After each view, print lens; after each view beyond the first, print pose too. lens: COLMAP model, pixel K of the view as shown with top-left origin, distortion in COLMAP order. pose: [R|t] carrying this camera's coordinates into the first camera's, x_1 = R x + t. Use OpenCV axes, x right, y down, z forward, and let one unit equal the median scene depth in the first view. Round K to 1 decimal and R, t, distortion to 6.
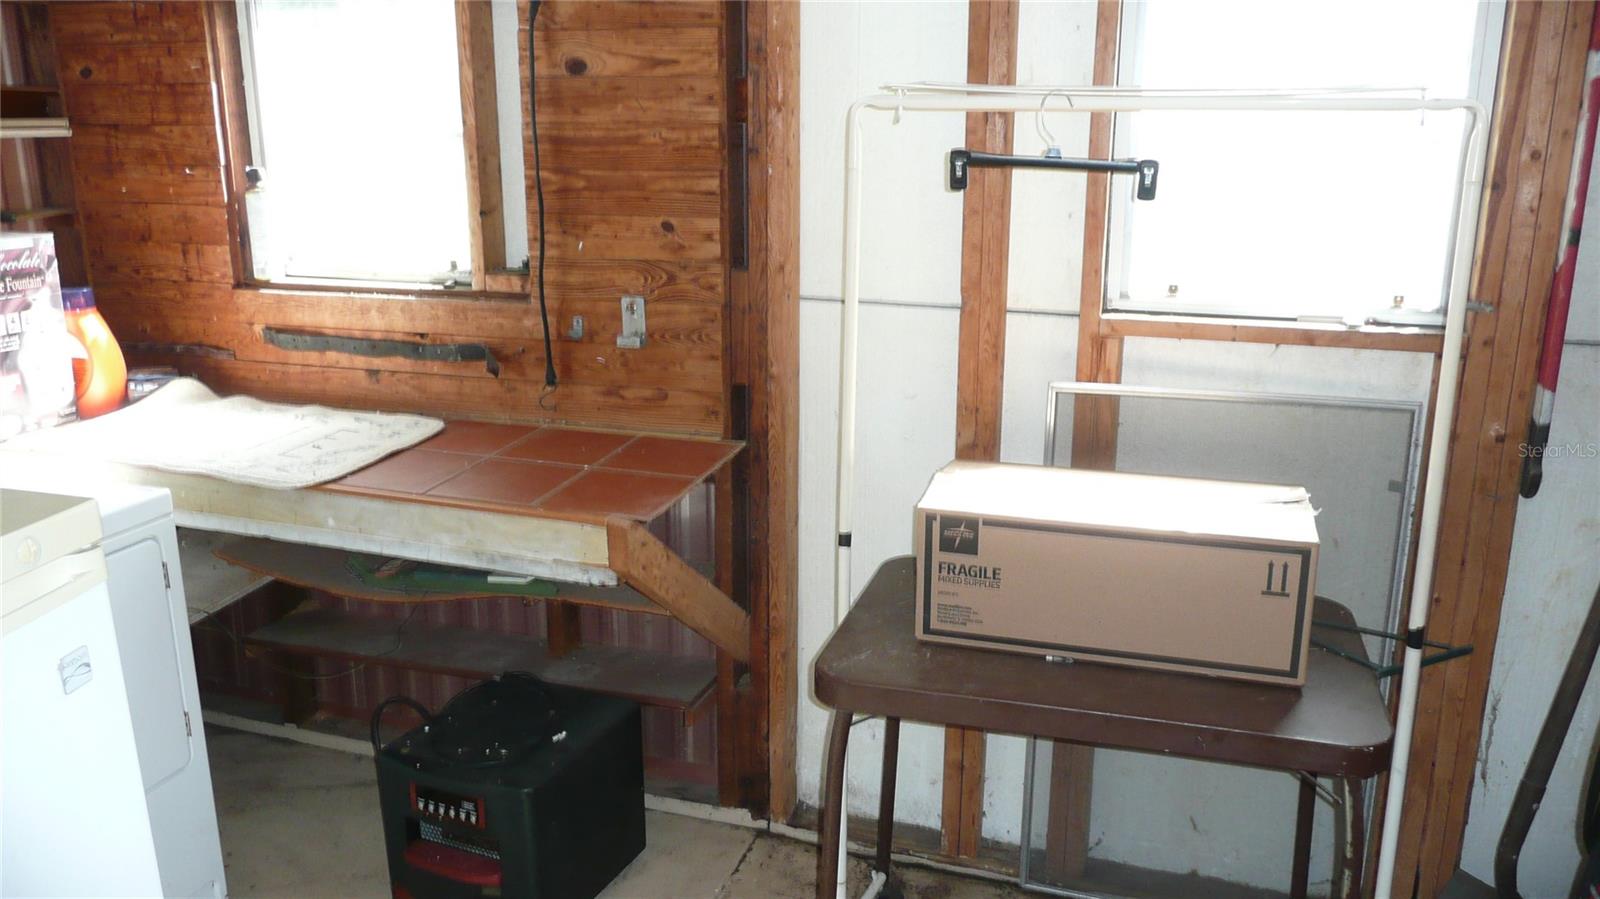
lens RADIAL K [[1230.1, 0, 797.0], [0, 1230.1, 451.8], [0, 0, 1]] dist [-0.005274, -0.011614]
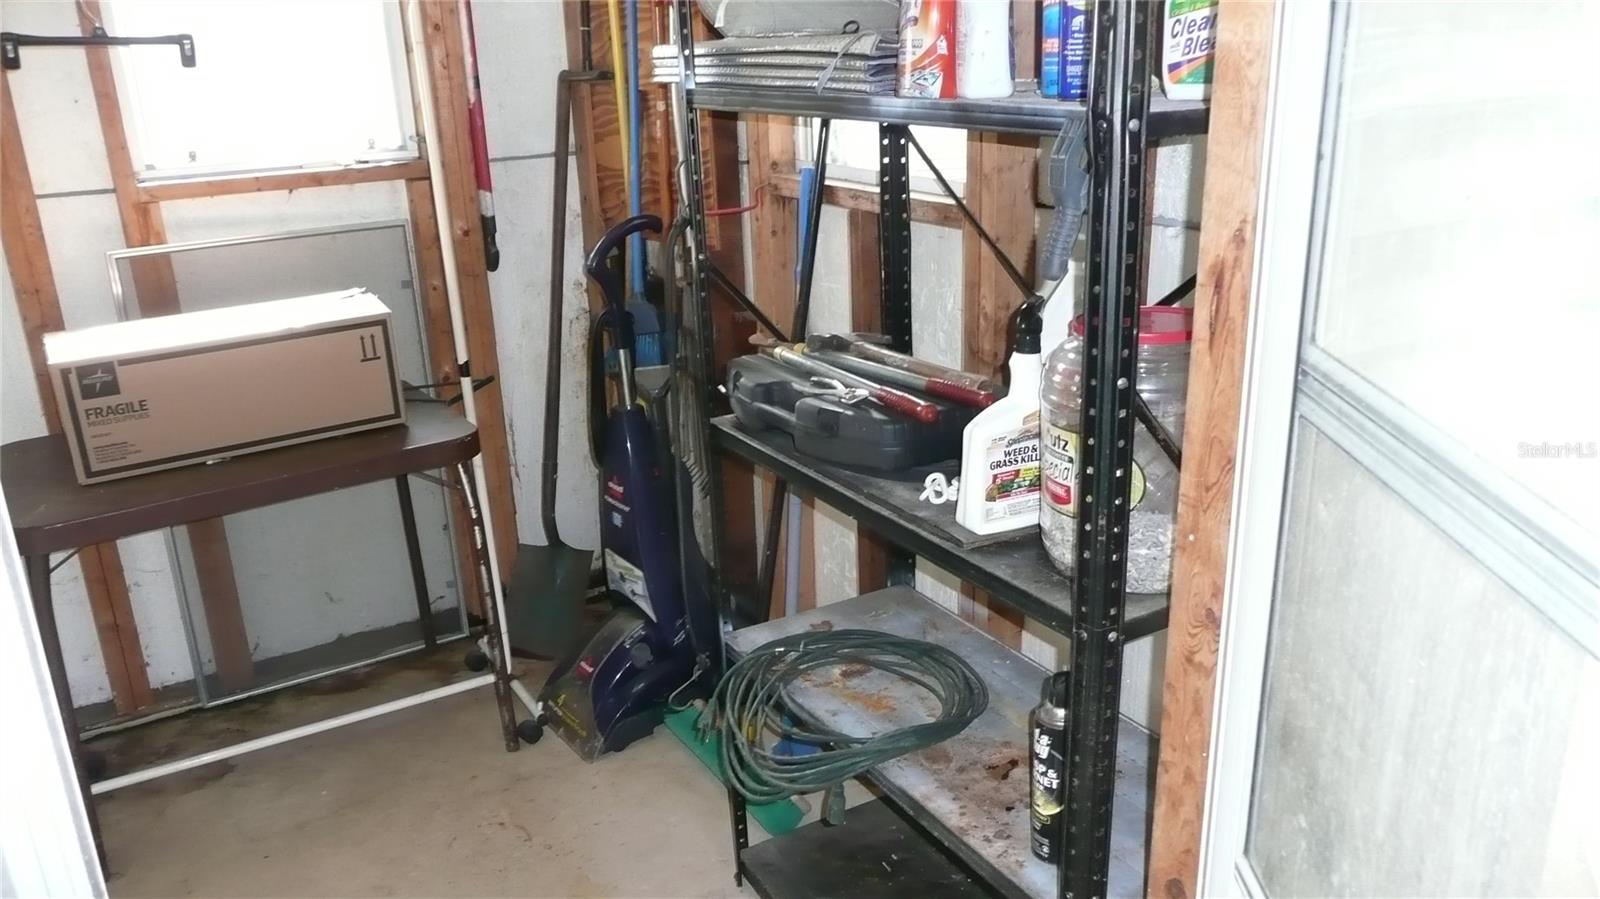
lens RADIAL K [[1230.1, 0, 803.4], [0, 1230.1, 449.7], [0, 0, 1]] dist [-0.005274, -0.011614]
pose [[0.628472, -0.272112, 0.728683, -0.302244], [0.232500, 0.959701, 0.157855, 0.102954], [-0.742272, 0.070211, 0.666411, -0.227786]]
